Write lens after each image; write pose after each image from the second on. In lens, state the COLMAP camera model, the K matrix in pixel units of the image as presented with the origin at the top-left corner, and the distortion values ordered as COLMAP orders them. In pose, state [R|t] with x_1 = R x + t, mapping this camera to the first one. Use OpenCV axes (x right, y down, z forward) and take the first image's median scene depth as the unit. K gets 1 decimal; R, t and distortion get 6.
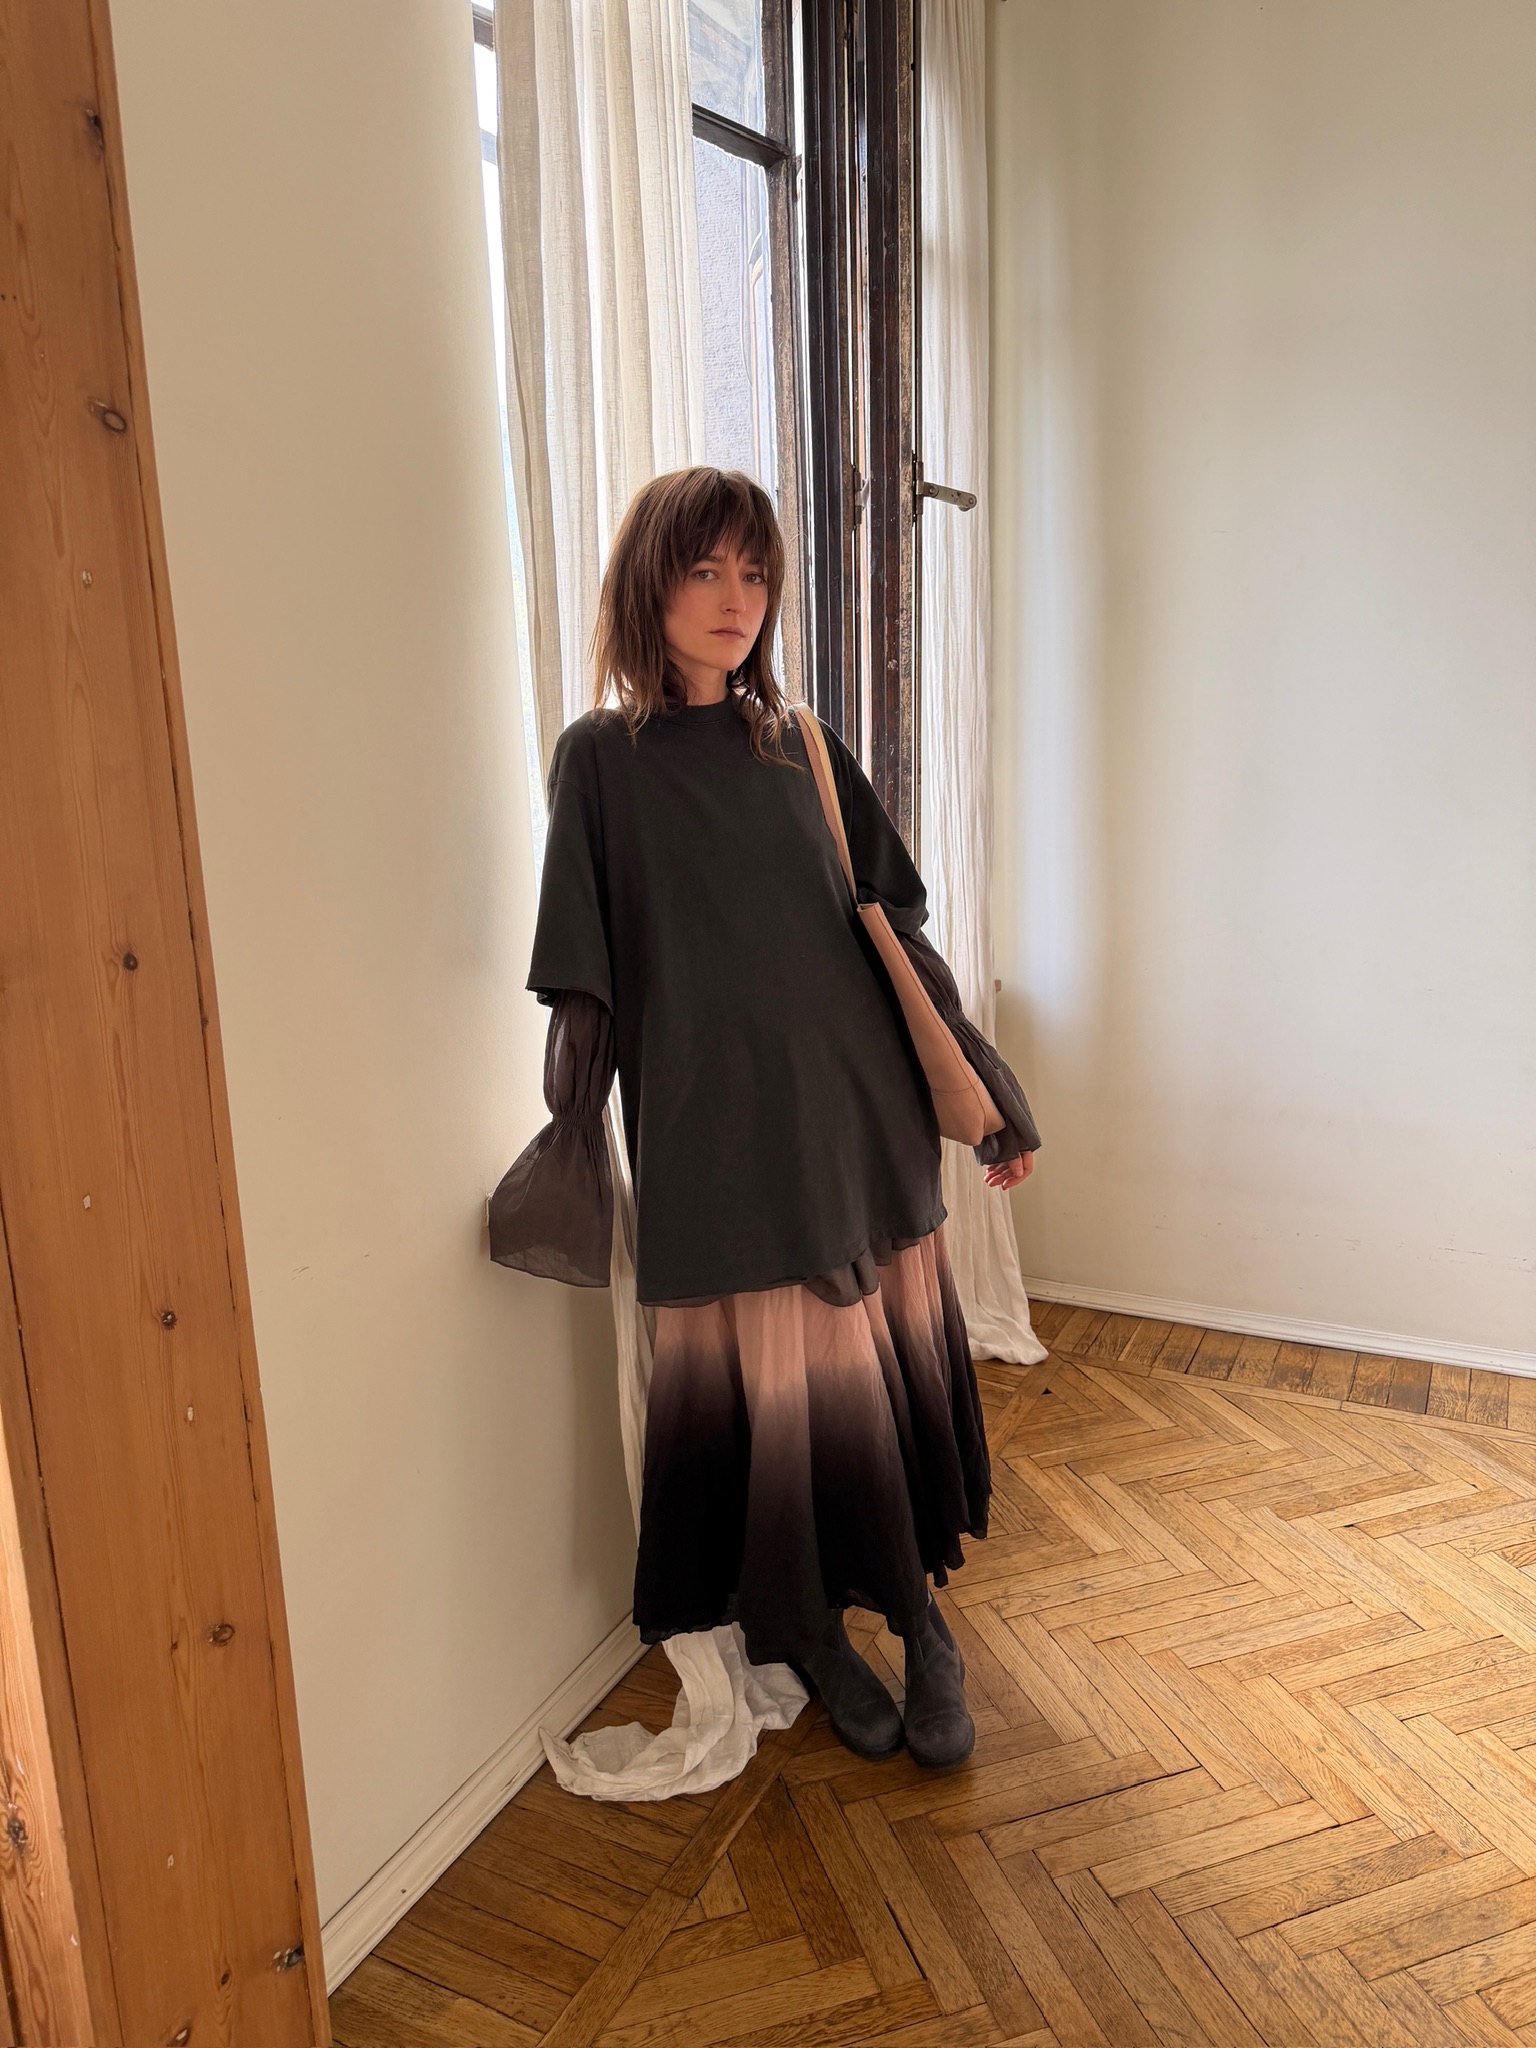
lens RADIAL K [[1457.2, 0, 766.1], [0, 1457.2, 1021.1], [0, 0, 1]] dist [0.019601, -0.026684]
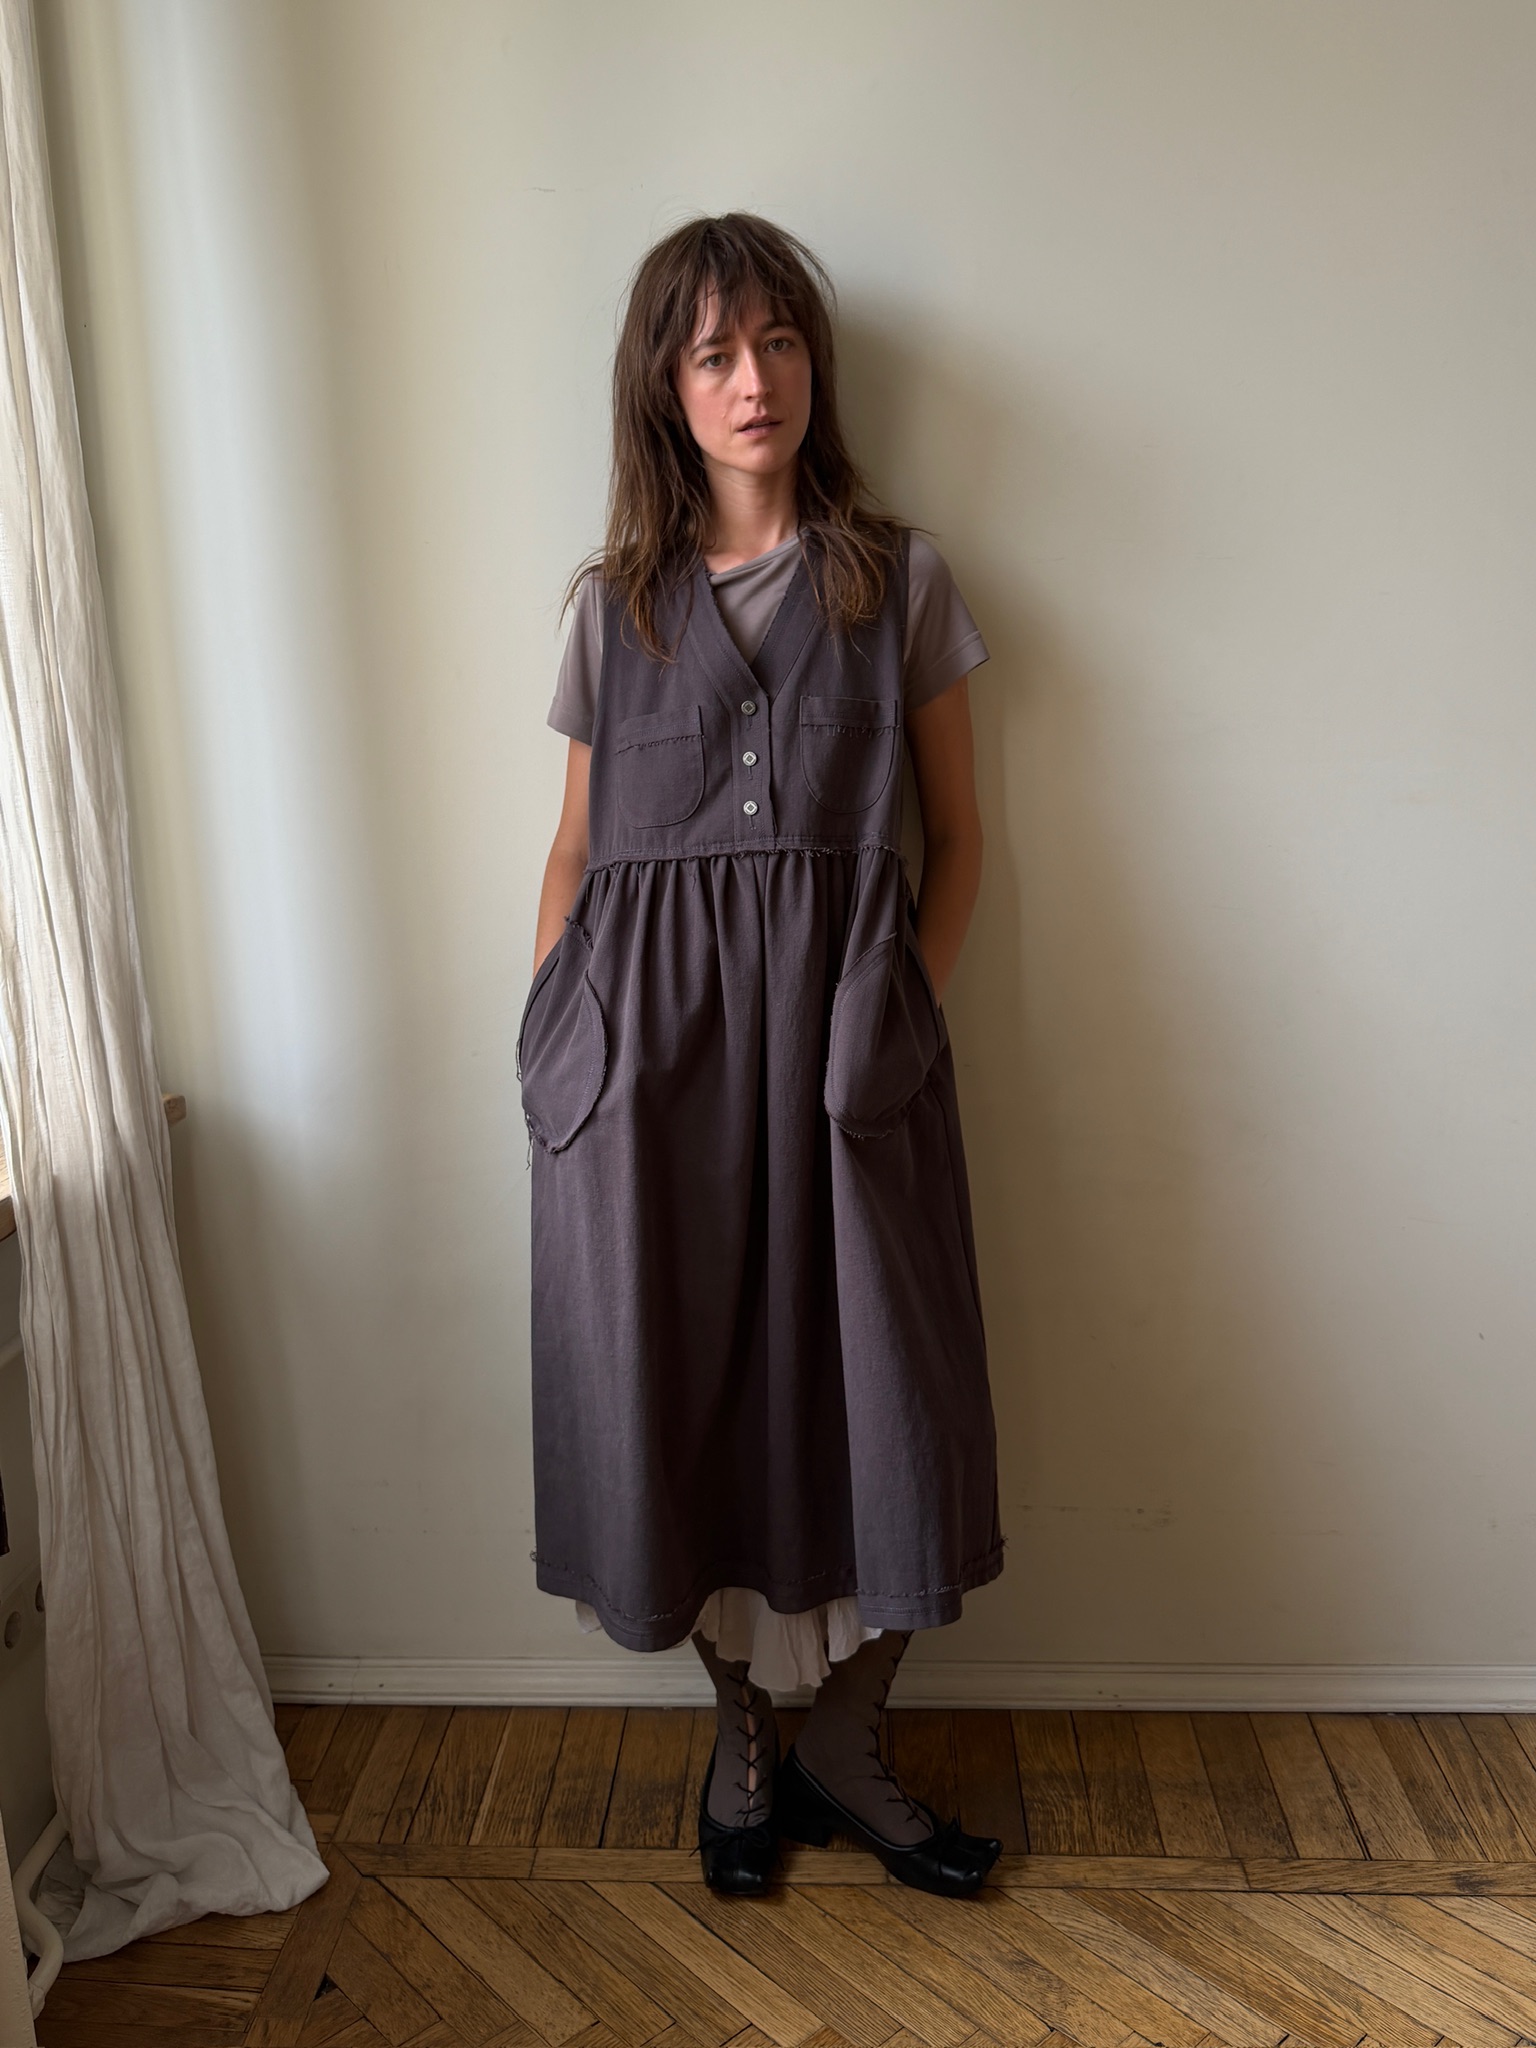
lens RADIAL K [[1702.9, 0, 757.7], [0, 1702.9, 1020.2], [0, 0, 1]] dist [-0.004148, 0.005394]
pose [[0.913120, -0.076601, 0.400429, 0.154150], [0.074358, 0.997007, 0.021163, -0.070761], [-0.400852, 0.010450, 0.916083, 0.544897]]
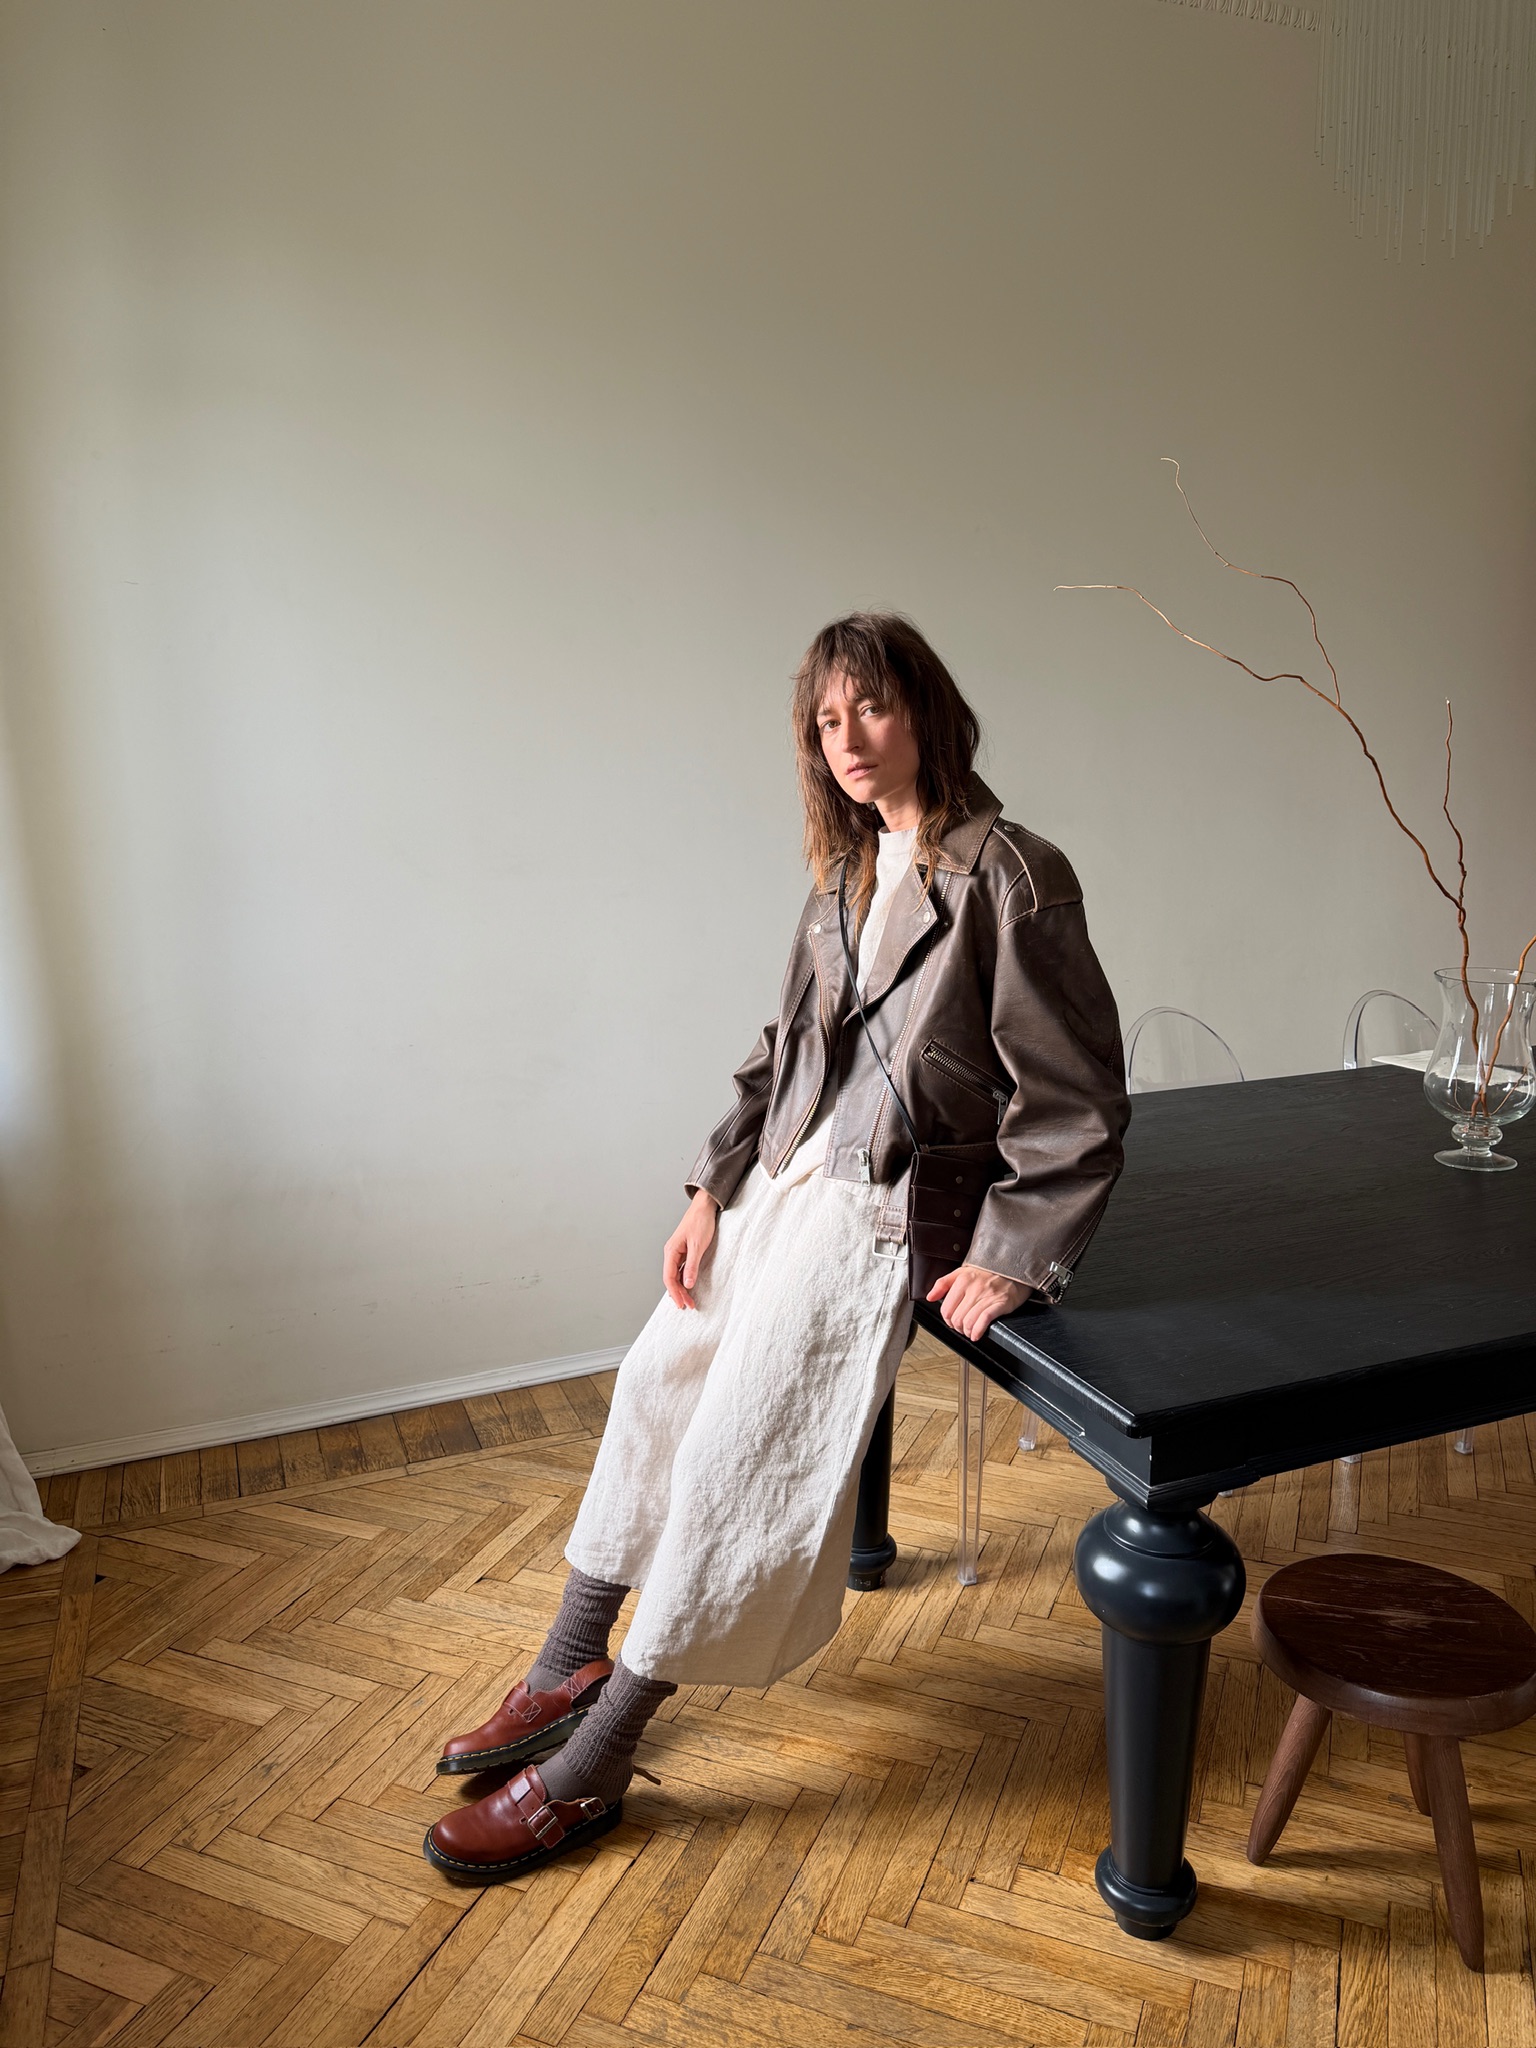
lens RADIAL K [[1490.7, 0, 768.0], [0, 1490.7, 1024.0], [0, 0, 1]] dist [-0.009581, 0.005155]
pose [[0.663992, -0.127118, 0.736855, -0.173616], [0.163140, 0.986331, 0.023149, -0.019288], [-0.729726, 0.104839, 0.675654, 0.139469]]
